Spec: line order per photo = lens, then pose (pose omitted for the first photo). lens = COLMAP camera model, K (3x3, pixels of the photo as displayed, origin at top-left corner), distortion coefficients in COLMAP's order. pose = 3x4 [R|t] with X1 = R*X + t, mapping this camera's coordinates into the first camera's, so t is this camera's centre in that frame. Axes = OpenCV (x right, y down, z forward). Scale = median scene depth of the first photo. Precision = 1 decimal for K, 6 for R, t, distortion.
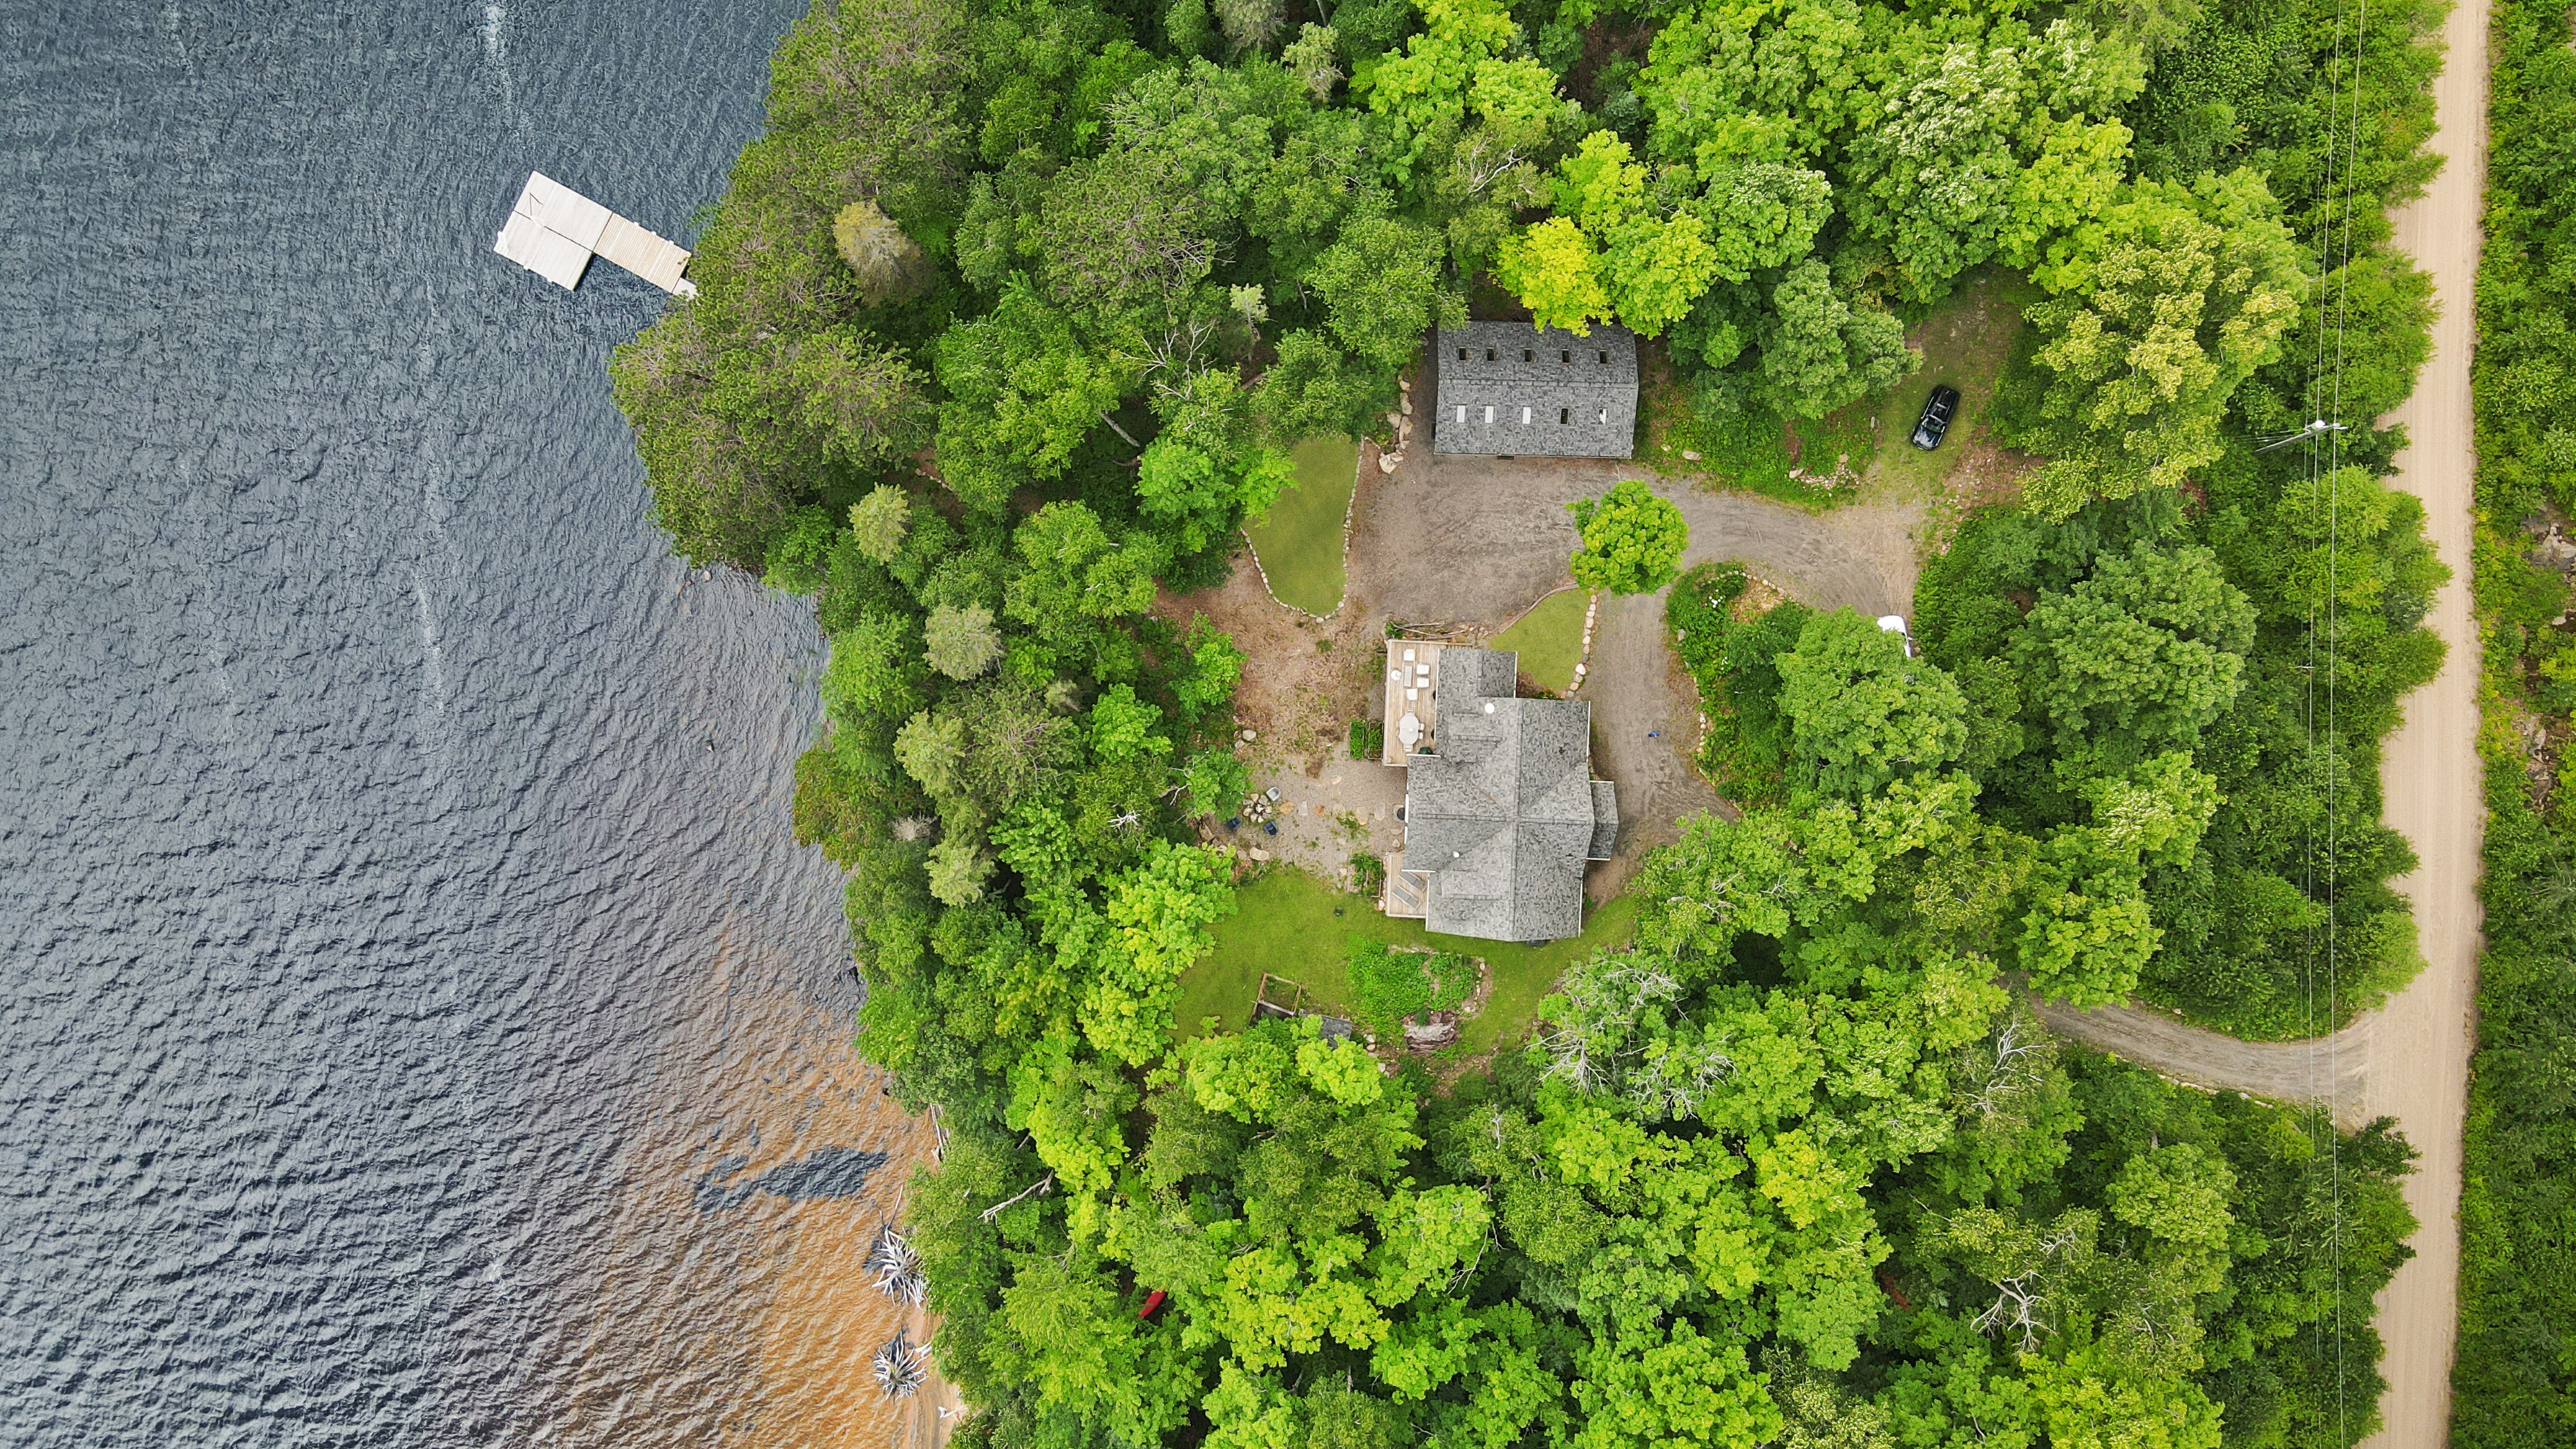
lens RADIAL K [[1917.5, 0, 1280.6], [0, 1917.5, 733.1], [0, 0, 1]] dist [0.007685, 0.003184]
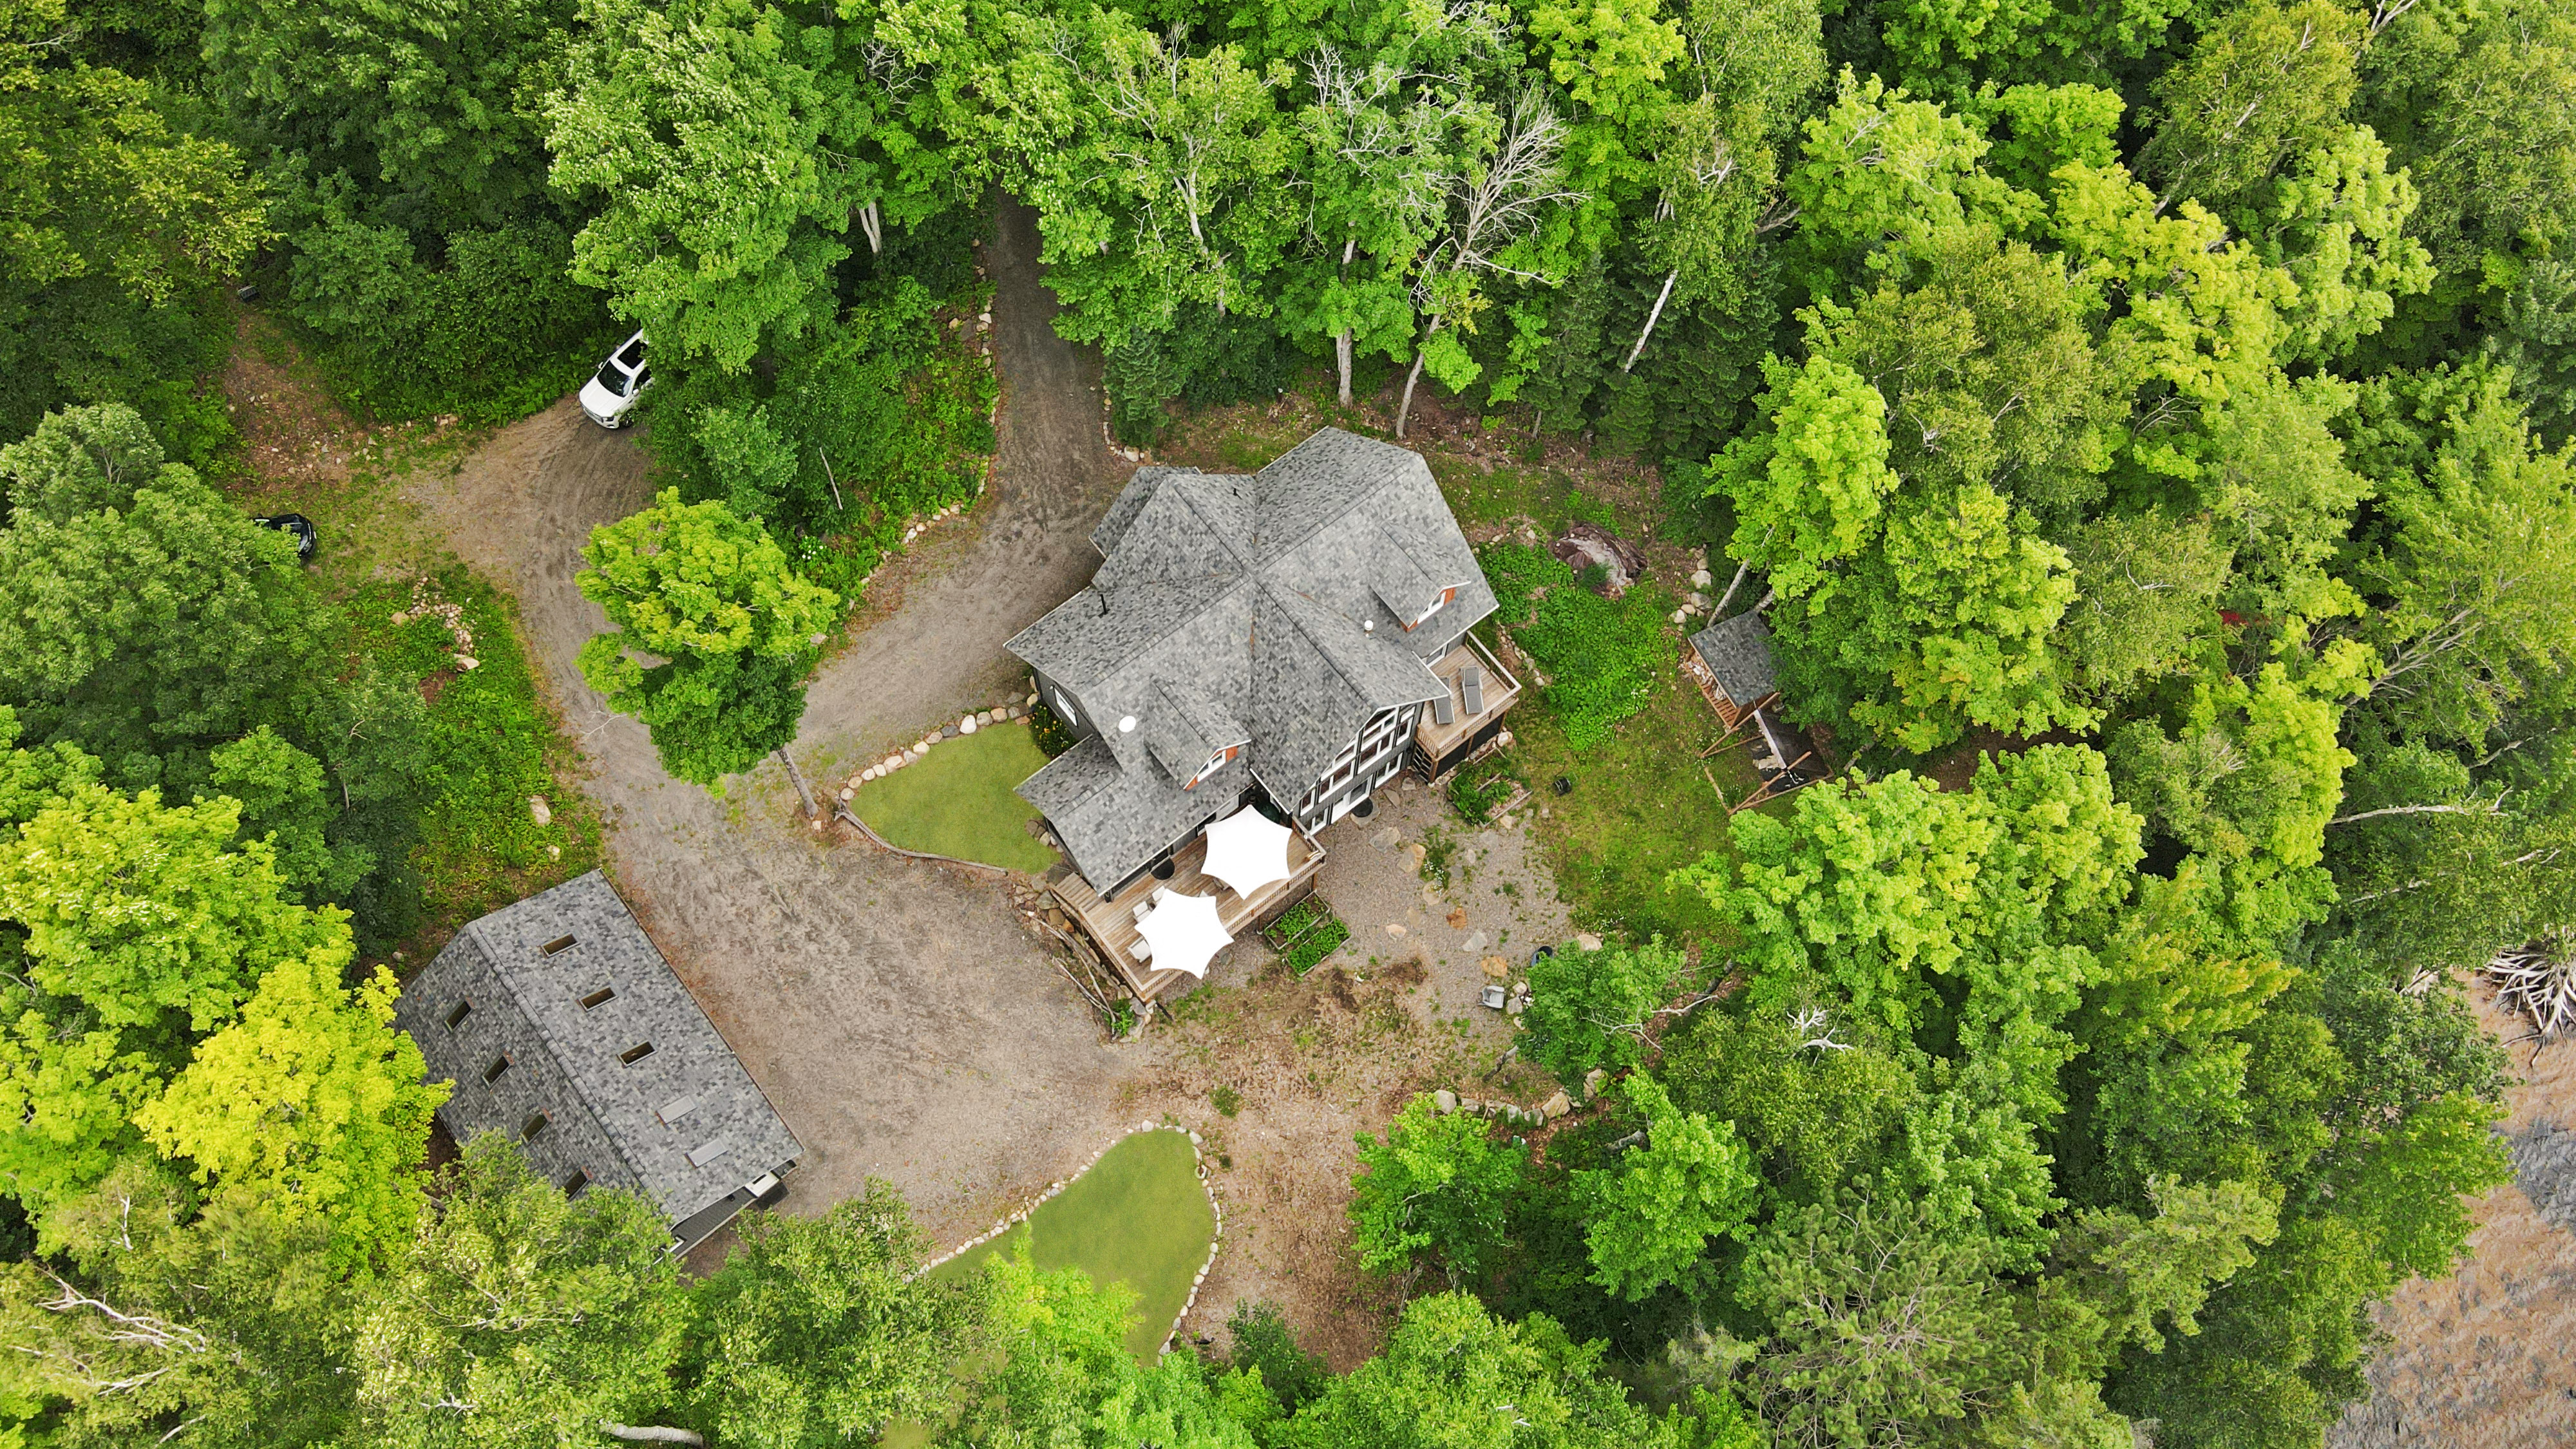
lens RADIAL K [[1917.5, 0, 1262.8], [0, 1917.5, 719.5], [0, 0, 1]] dist [0.007685, 0.003184]
pose [[-0.654038, -0.698139, 0.291266, -0.066401], [0.756337, -0.596520, 0.268549, -0.120198], [-0.013738, 0.395936, 0.918175, 0.477136]]
